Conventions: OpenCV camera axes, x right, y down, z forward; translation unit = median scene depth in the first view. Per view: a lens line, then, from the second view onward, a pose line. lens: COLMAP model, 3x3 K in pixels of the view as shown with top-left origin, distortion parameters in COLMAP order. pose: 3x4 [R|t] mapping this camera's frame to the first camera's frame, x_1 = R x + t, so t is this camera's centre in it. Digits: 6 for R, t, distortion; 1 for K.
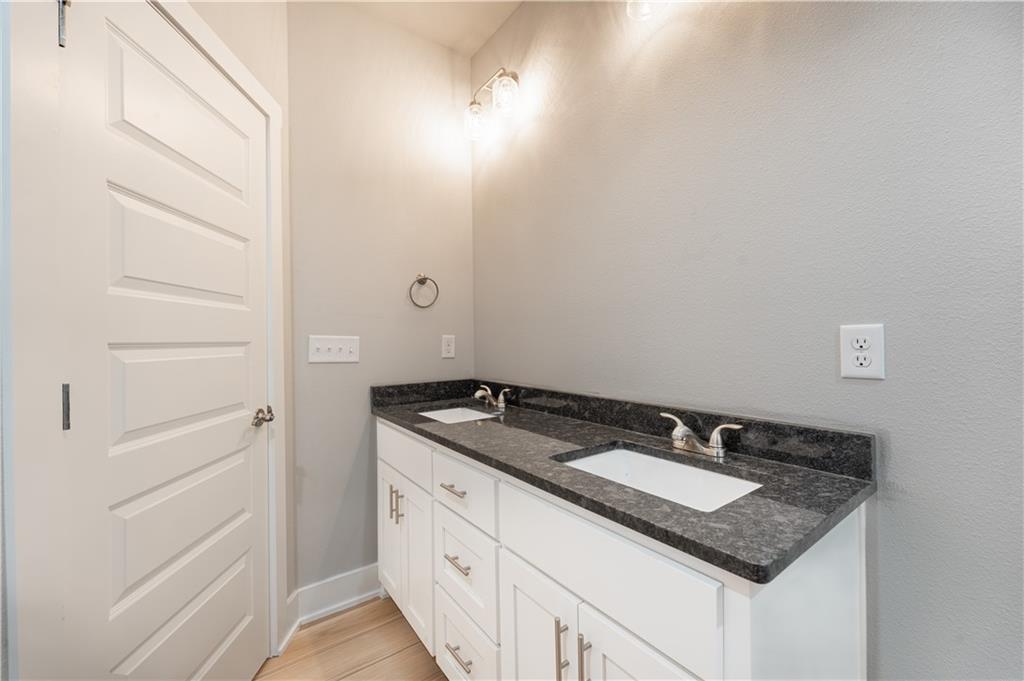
lens RADIAL K [[407.7, 0, 514.9], [0, 407.7, 338.5], [0, 0, 1]] dist [-0.000807, 0.000590]
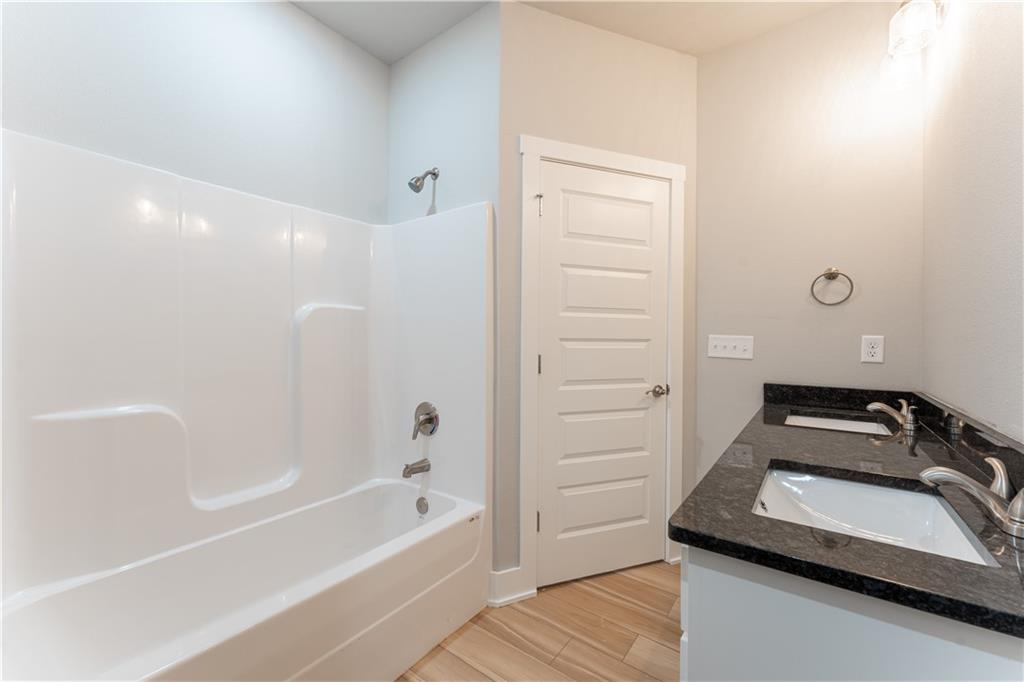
lens RADIAL K [[410.3, 0, 517.9], [0, 410.3, 335.0], [0, 0, 1]] dist [0.000297, 0.000162]
pose [[0.309070, 0.004831, -0.951027, 0.541595], [-0.011802, 0.999930, 0.001244, -0.002847], [0.950966, 0.010840, 0.309105, 0.057509]]
